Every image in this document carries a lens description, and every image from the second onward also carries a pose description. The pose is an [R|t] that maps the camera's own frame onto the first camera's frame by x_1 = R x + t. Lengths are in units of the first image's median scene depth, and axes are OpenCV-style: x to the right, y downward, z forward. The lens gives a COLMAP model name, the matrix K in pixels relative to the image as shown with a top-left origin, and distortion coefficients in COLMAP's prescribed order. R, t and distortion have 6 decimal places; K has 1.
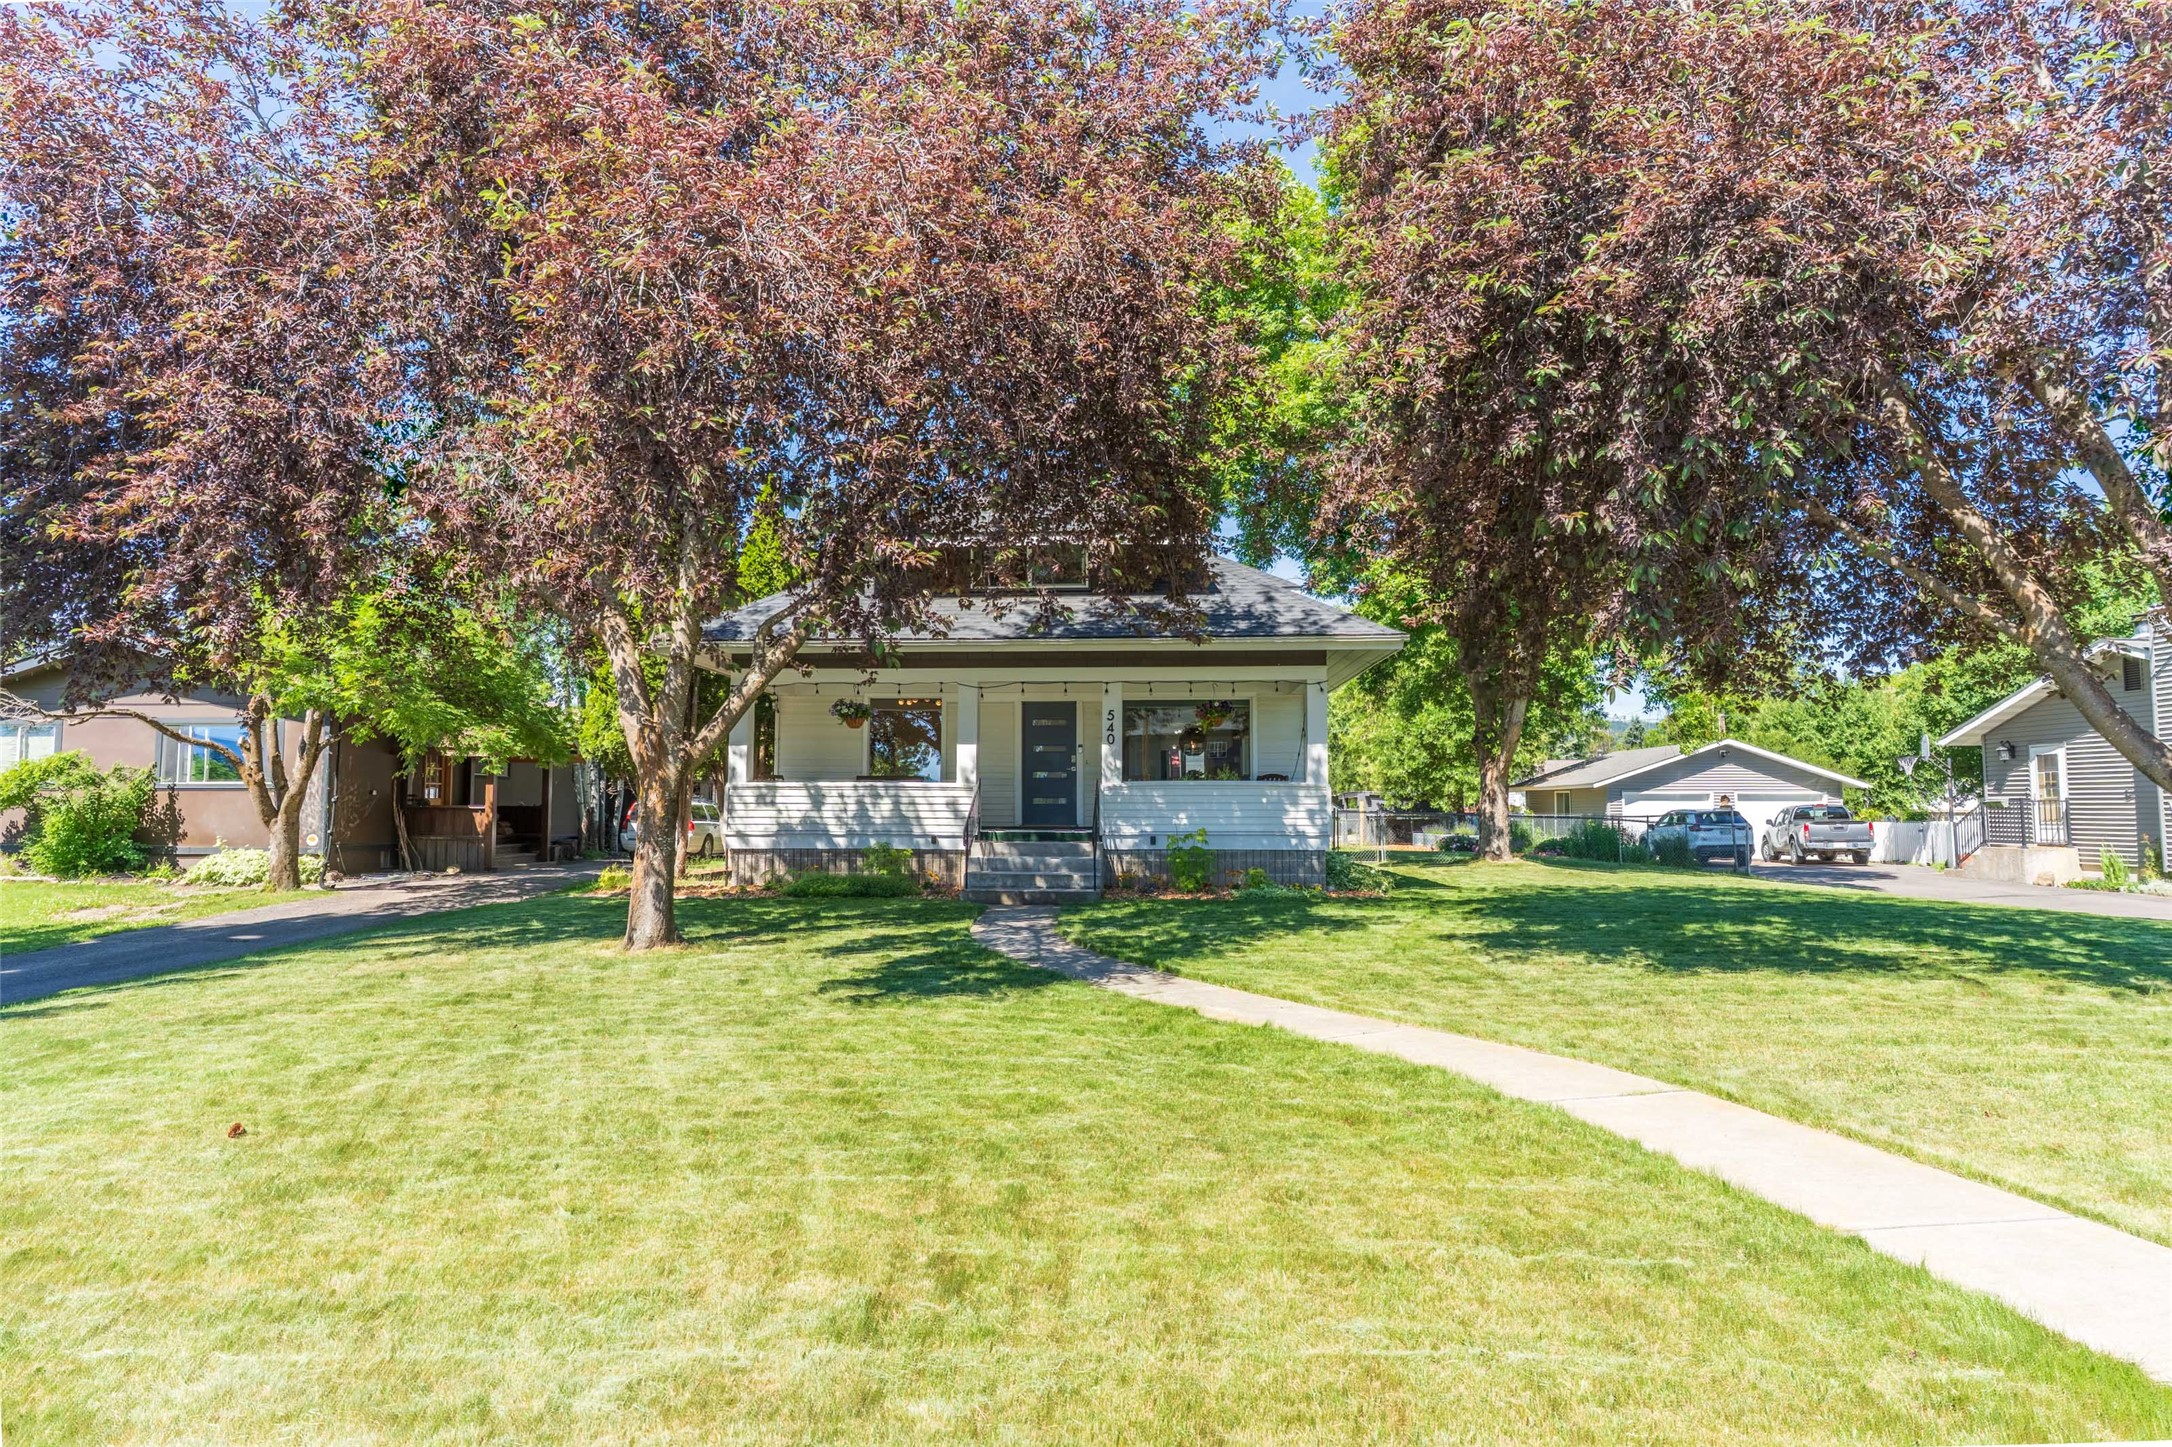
lens RADIAL K [[1303.5, 0, 1086.0], [0, 1303.5, 723.5], [0, 0, 1]] dist [-0.000831, -0.000101]
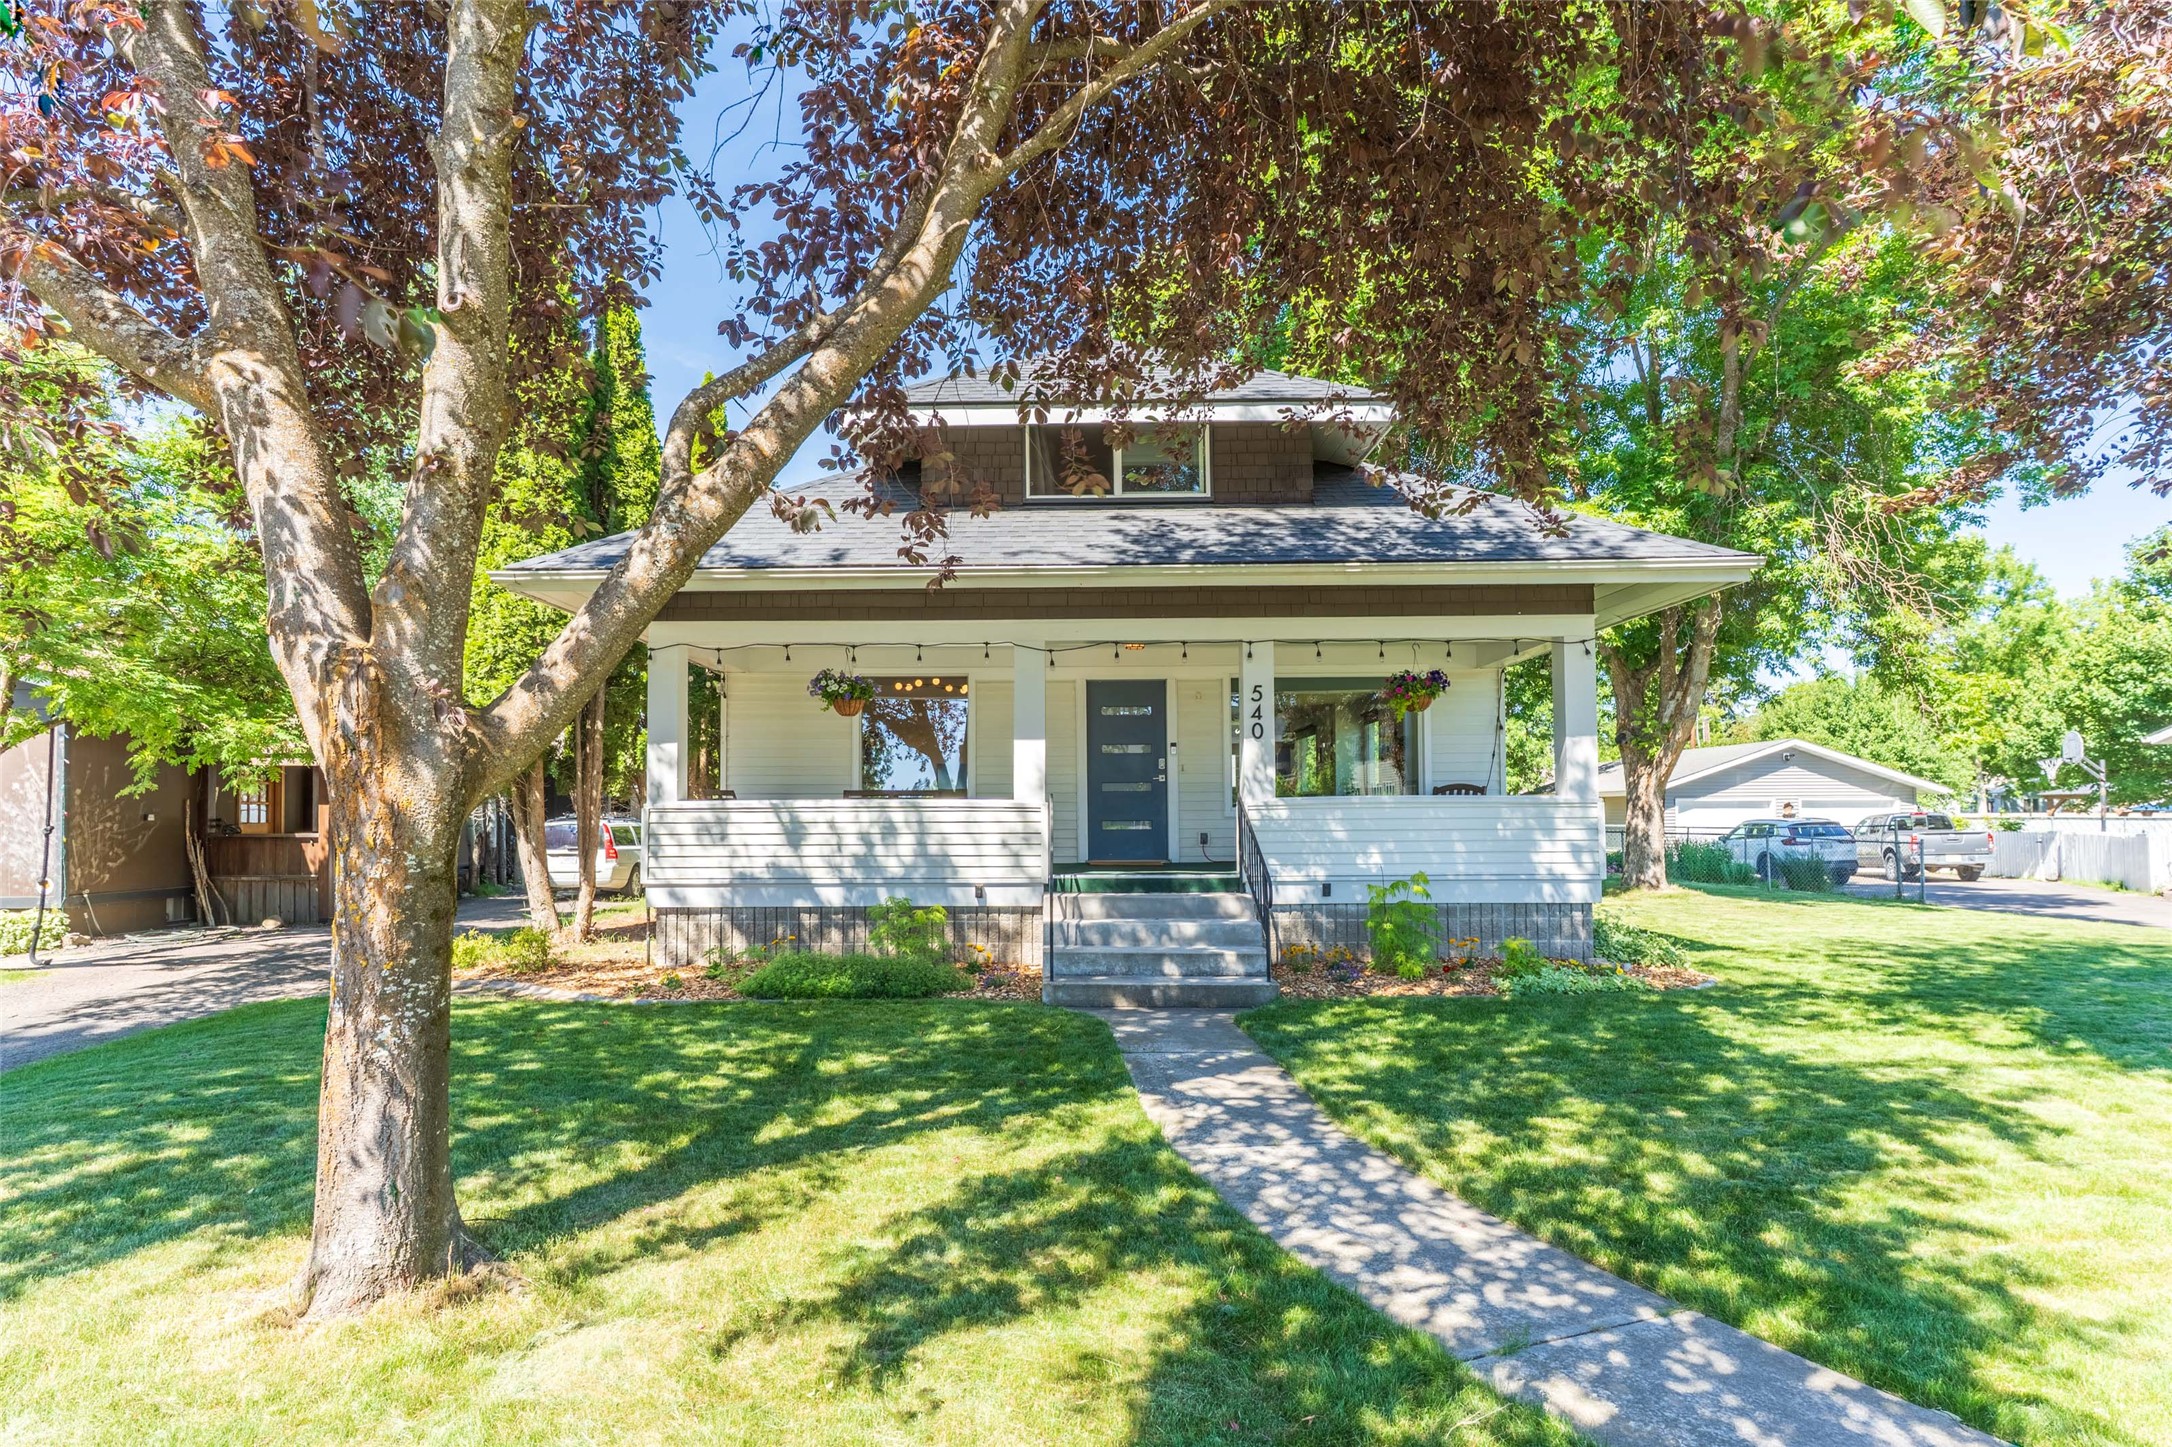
lens RADIAL K [[1206.4, 0, 1083.1], [0, 1206.4, 809.5], [0, 0, 1]] dist [0.001691, 0.000053]
pose [[0.998263, -0.007853, 0.058395, -0.098258], [0.004240, 0.998083, 0.061750, 0.012956], [-0.058768, -0.061395, 0.996382, 0.405441]]
